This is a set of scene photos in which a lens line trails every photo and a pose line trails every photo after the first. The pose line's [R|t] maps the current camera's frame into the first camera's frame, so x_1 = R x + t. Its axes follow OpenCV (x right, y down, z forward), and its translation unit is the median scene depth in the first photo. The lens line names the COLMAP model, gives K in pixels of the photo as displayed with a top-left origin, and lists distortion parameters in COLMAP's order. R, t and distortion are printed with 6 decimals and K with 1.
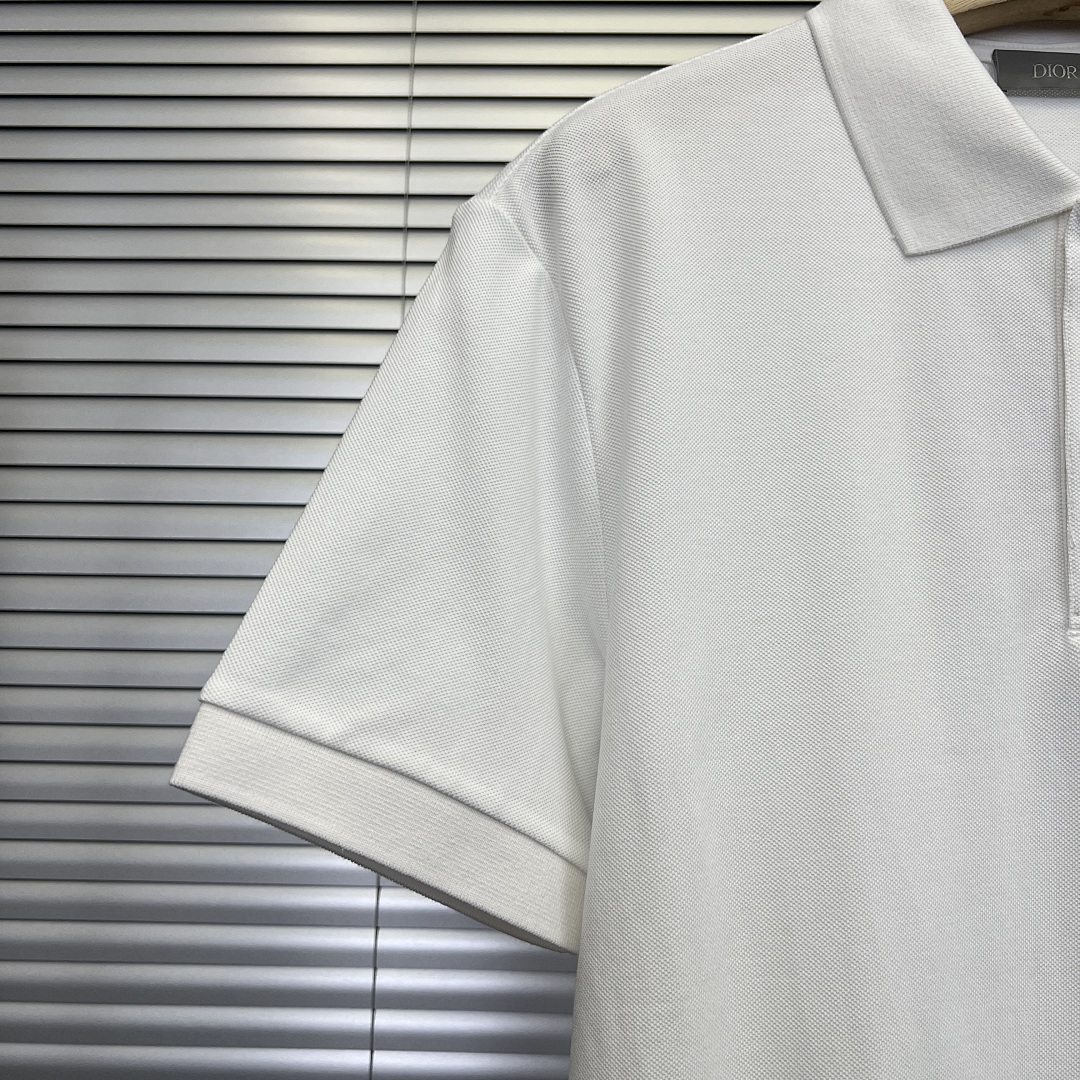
lens RADIAL K [[920.1, 0, 531.3], [0, 920.1, 561.9], [0, 0, 1]] dist [-0.013236, -0.019464]
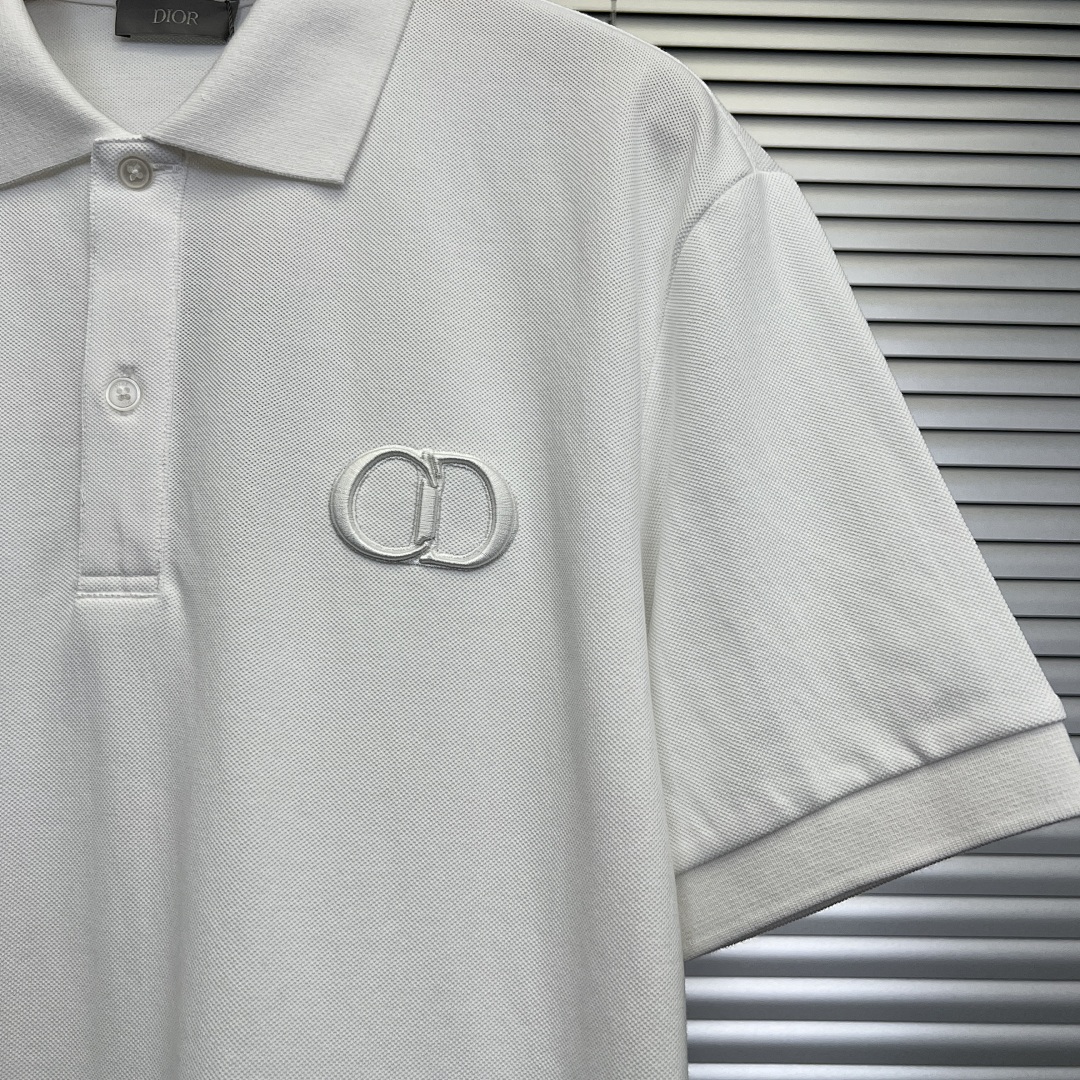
lens RADIAL K [[920.1, 0, 544.2], [0, 920.1, 545.3], [0, 0, 1]] dist [-0.013236, -0.019464]
pose [[0.997620, 0.015858, 0.067110, 0.992127], [-0.014568, 0.999700, -0.019666, 0.037892], [-0.067402, 0.018641, 0.997552, 0.017908]]
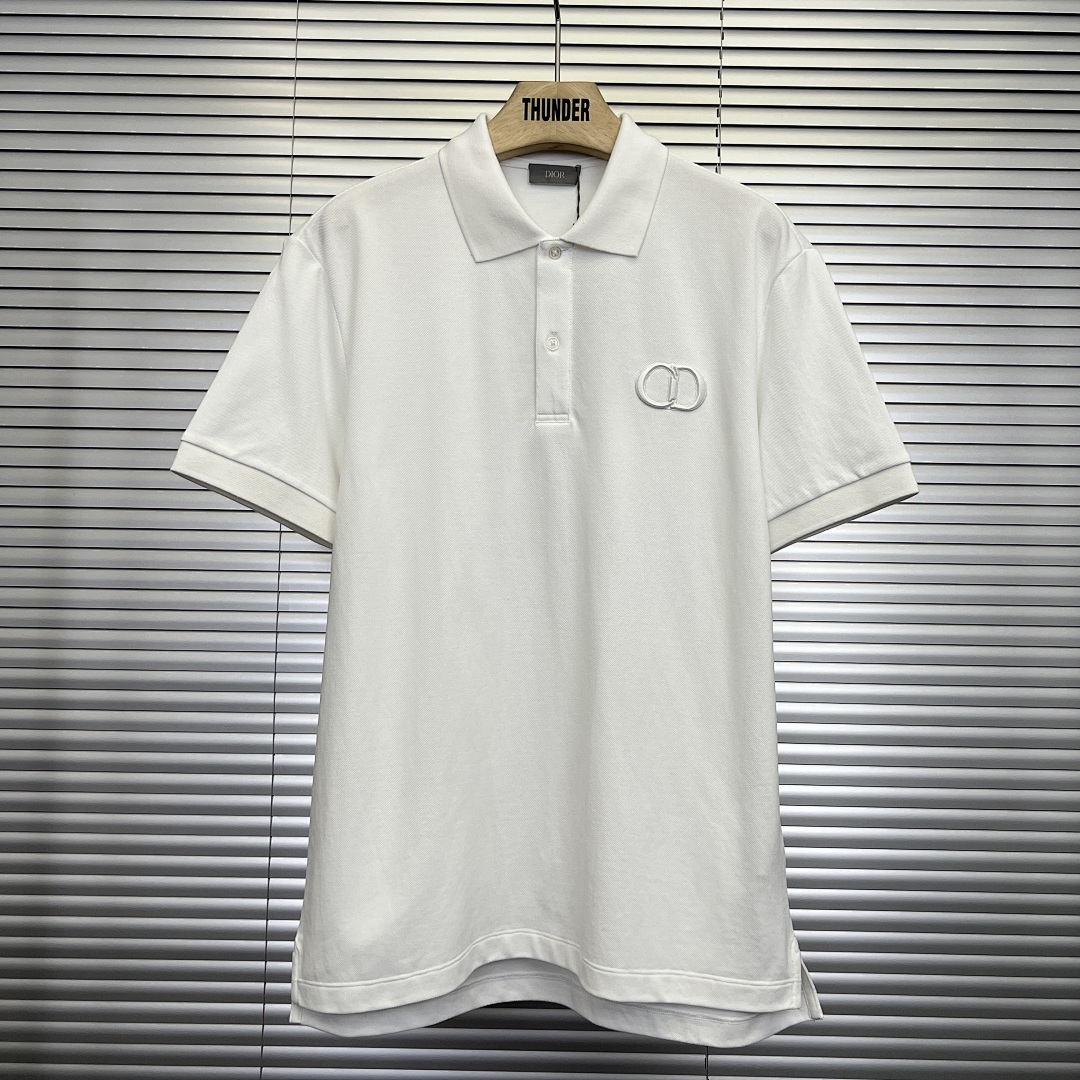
lens RADIAL K [[920.1, 0, 547.8], [0, 920.1, 540.8], [0, 0, 1]] dist [-0.013236, -0.019464]
pose [[0.999425, 0.003908, 0.033687, 0.529310], [-0.007415, 0.994484, 0.104625, 0.134681], [-0.033092, -0.104814, 0.993941, -1.473123]]
